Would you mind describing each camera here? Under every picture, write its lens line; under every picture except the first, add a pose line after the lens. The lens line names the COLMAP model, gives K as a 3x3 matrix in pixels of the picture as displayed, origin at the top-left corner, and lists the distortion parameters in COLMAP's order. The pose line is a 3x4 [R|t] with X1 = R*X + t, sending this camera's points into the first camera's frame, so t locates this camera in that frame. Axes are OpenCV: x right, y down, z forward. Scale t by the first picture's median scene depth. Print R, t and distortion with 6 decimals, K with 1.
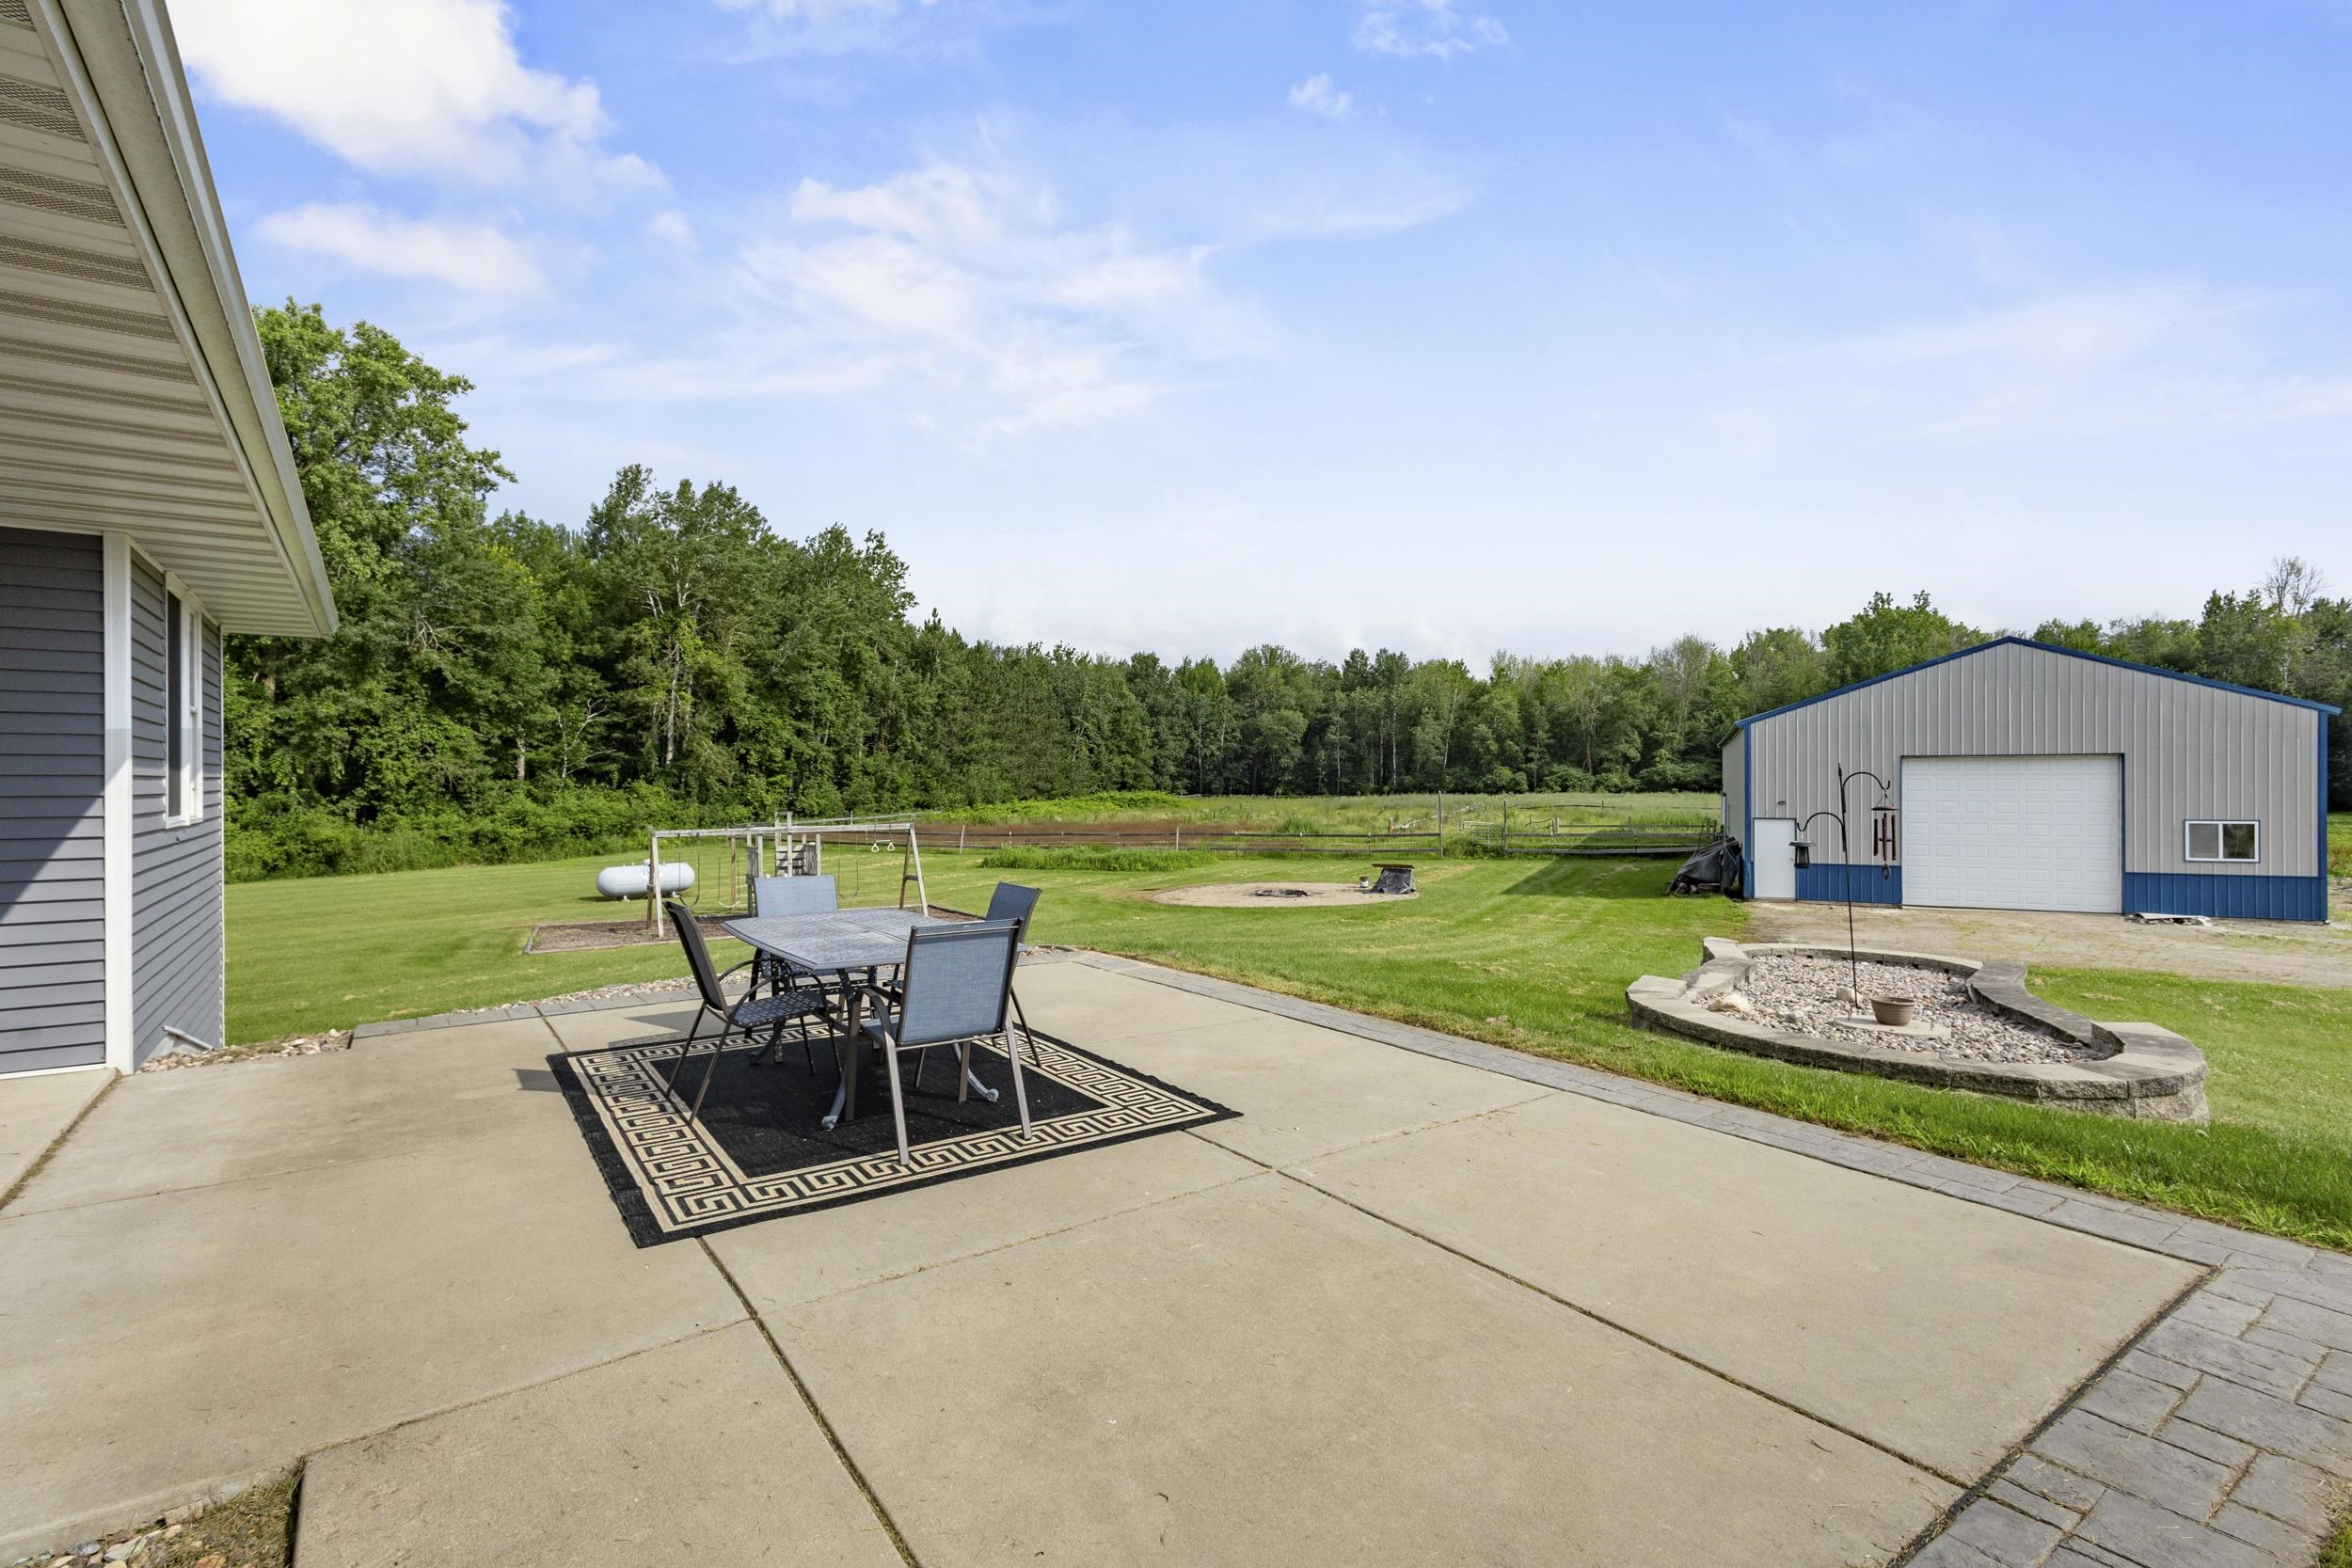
lens RADIAL K [[1087.0, 0, 1173.0], [0, 1087.0, 807.2], [0, 0, 1]] dist [0.012254, -0.001765]
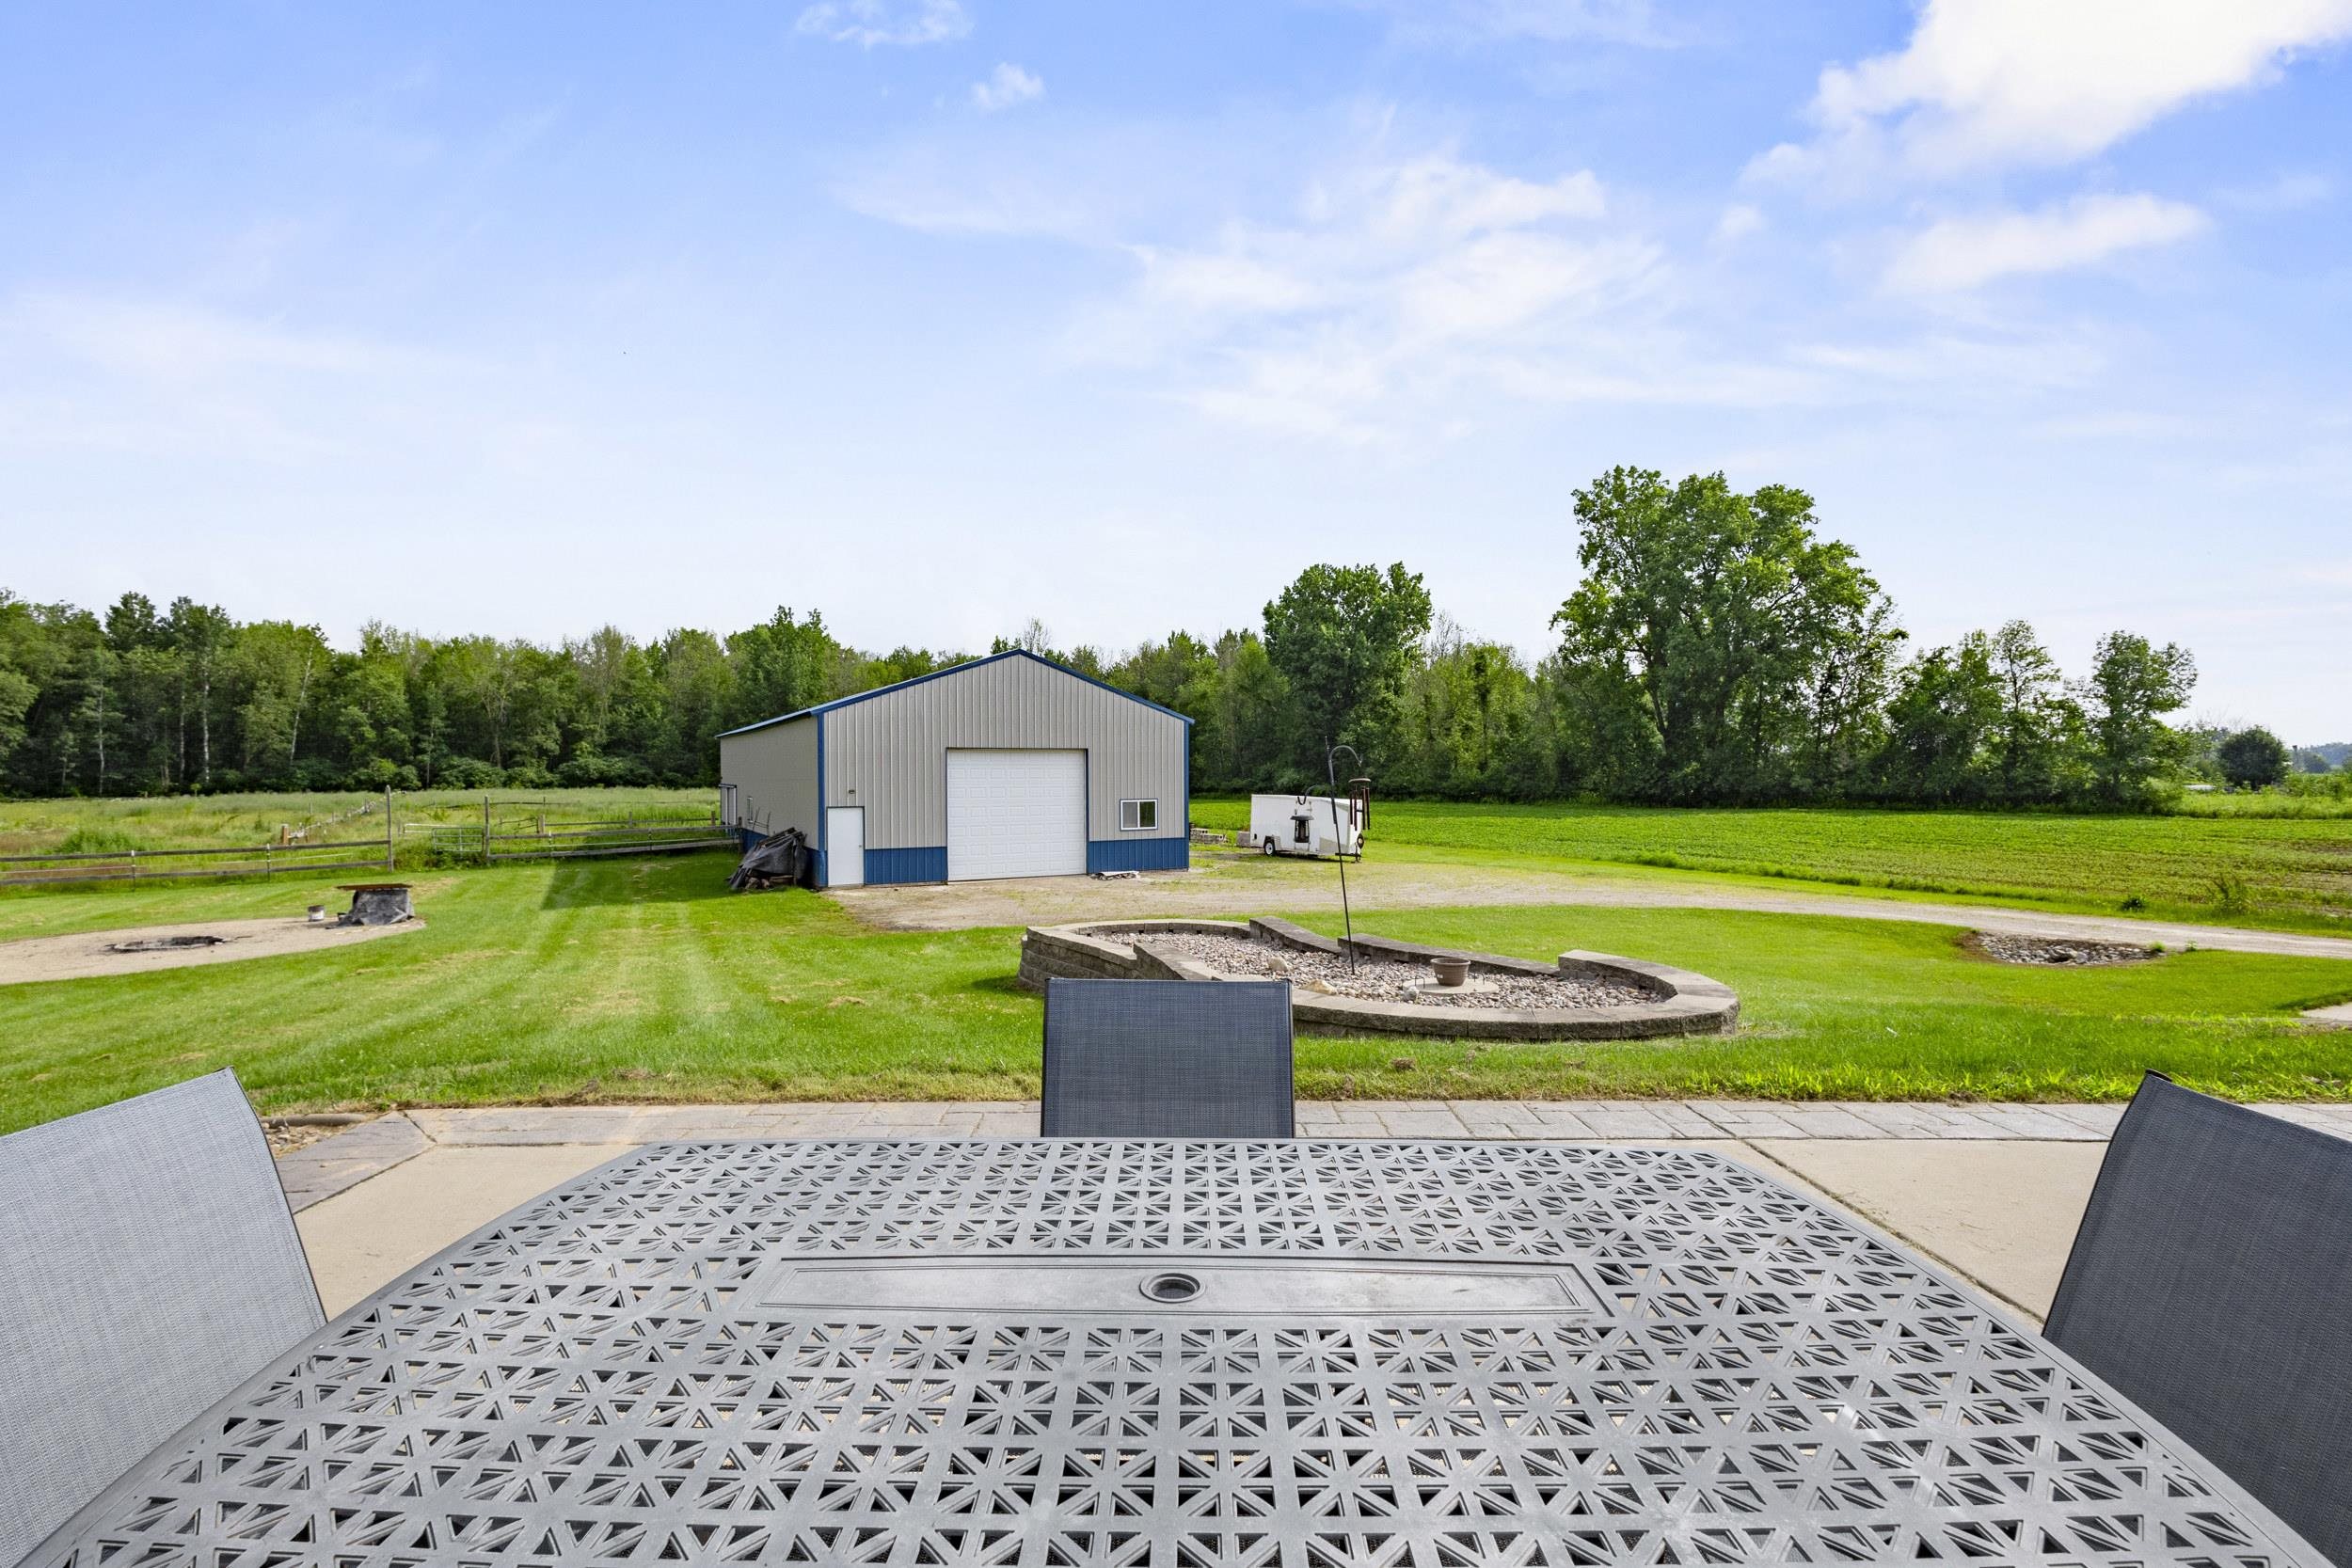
lens RADIAL K [[1087.0, 0, 1174.8], [0, 1087.0, 775.2], [0, 0, 1]] dist [0.012254, -0.001765]
pose [[0.587662, -0.001228, 0.809106, -0.016353], [0.022121, 0.999649, -0.014550, 0.000478], [-0.808804, 0.026449, 0.587483, 0.029946]]
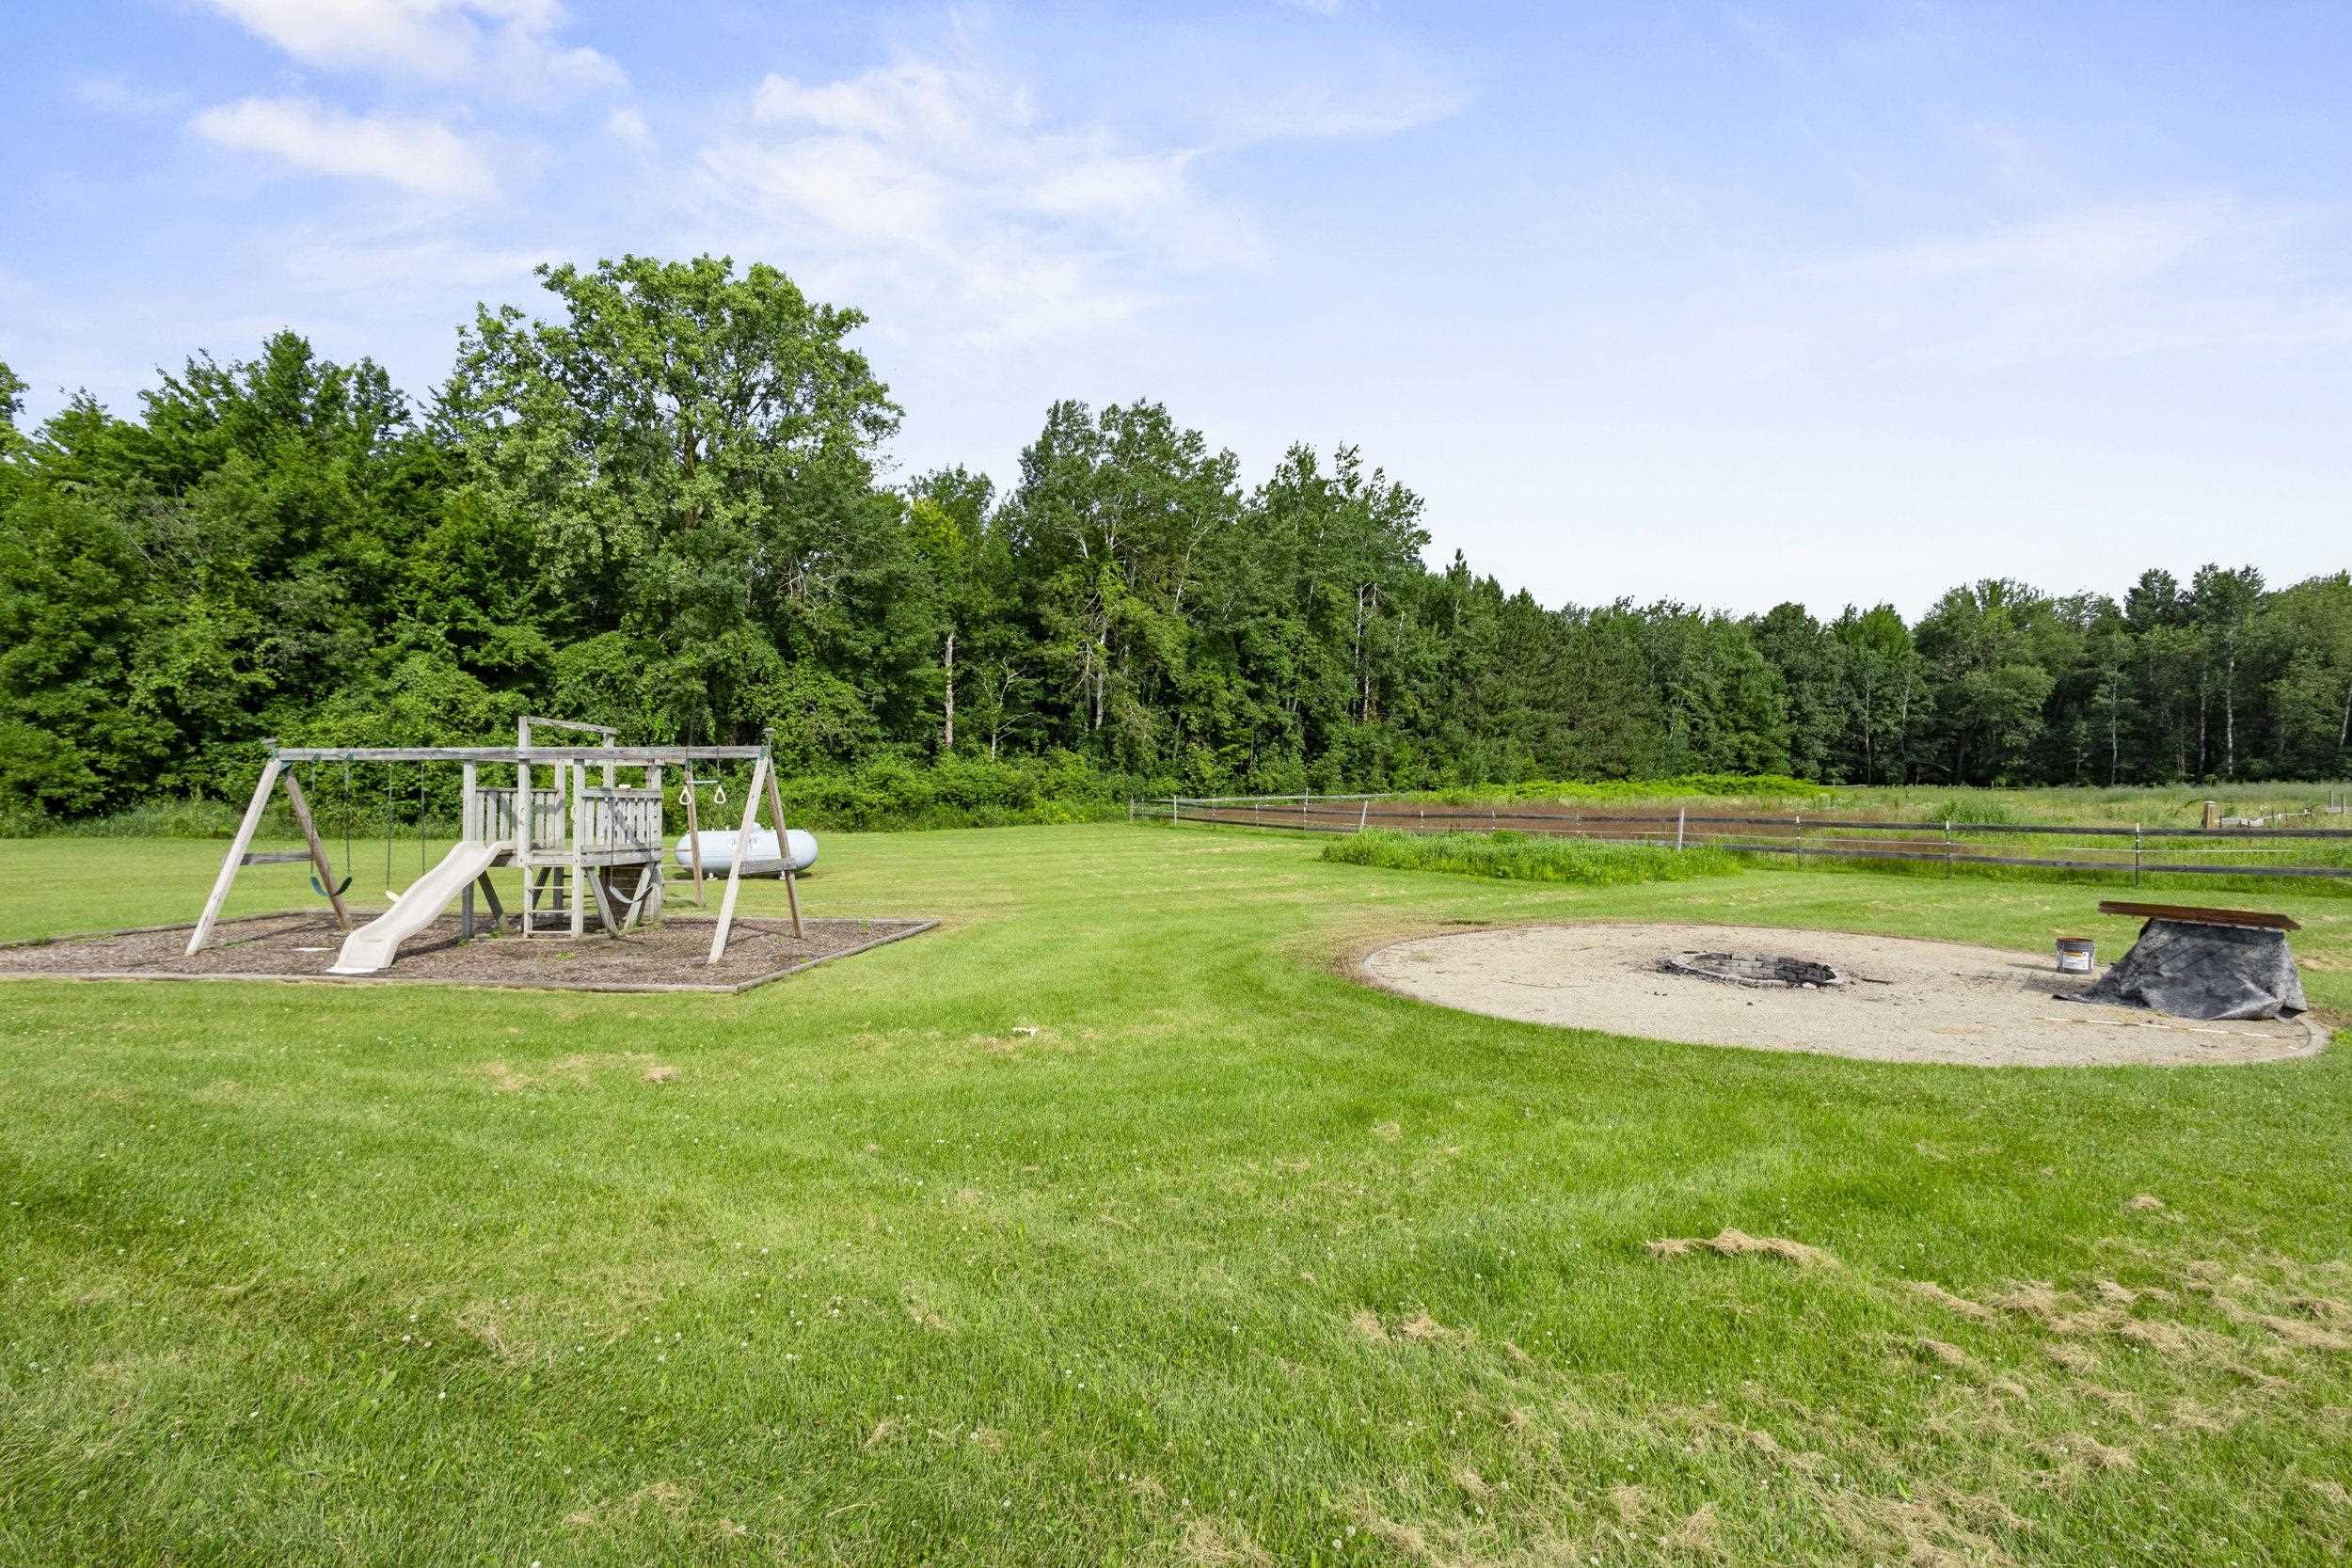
lens RADIAL K [[1087.0, 0, 1162.6], [0, 1087.0, 785.7], [0, 0, 1]] dist [0.012254, -0.001765]
pose [[0.840922, 0.010875, -0.541046, 0.028605], [-0.019361, 0.999763, -0.009996, 0.006347], [0.540809, 0.018881, 0.840933, 0.134332]]
